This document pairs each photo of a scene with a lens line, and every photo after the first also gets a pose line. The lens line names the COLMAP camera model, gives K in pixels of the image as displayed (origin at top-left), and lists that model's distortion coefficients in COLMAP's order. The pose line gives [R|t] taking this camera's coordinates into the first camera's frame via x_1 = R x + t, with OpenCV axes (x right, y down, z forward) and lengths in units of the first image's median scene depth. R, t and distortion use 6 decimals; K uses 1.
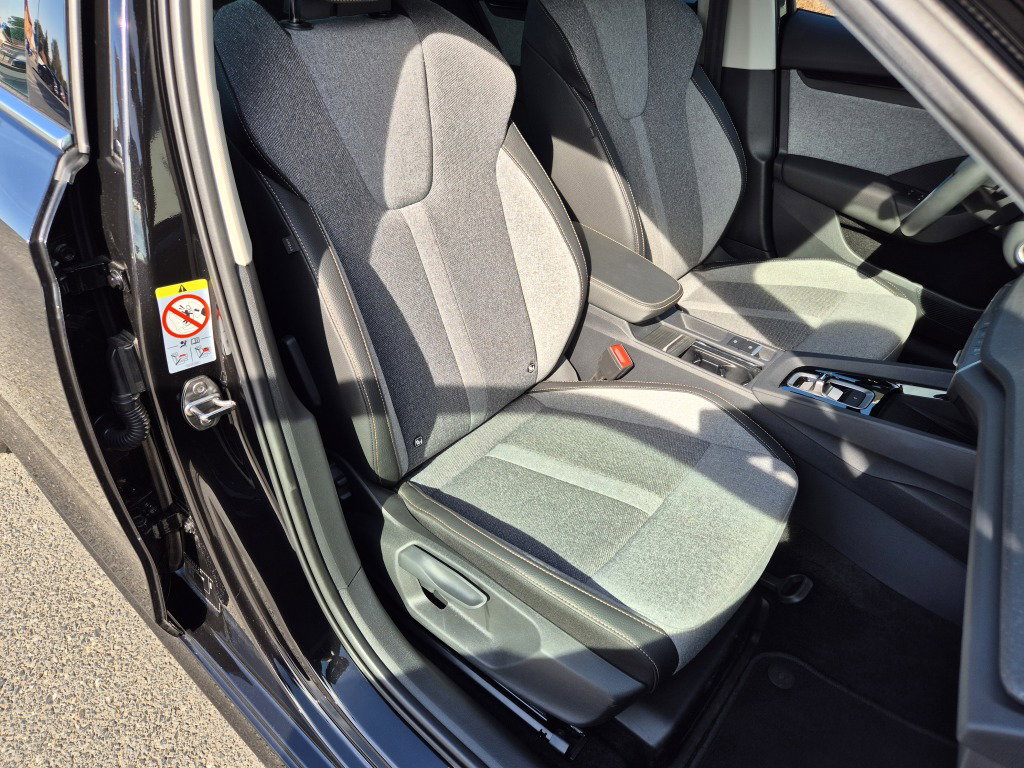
lens RADIAL K [[676.6, 0, 498.7], [0, 676.6, 379.5], [0, 0, 1]] dist [0.074353, -0.046538]
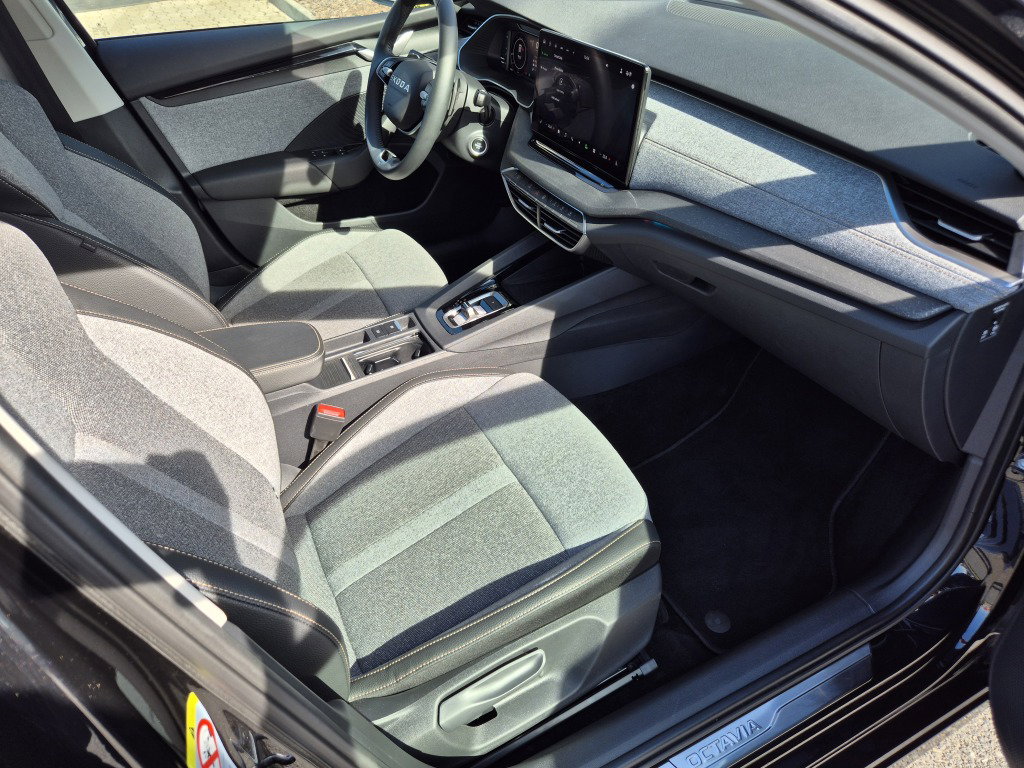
lens RADIAL K [[676.6, 0, 498.7], [0, 676.6, 379.5], [0, 0, 1]] dist [0.074353, -0.046538]
pose [[0.414972, -0.638924, 0.647746, -0.295083], [0.627554, 0.716479, 0.304685, -0.201611], [-0.658767, 0.280060, 0.698278, 0.168258]]
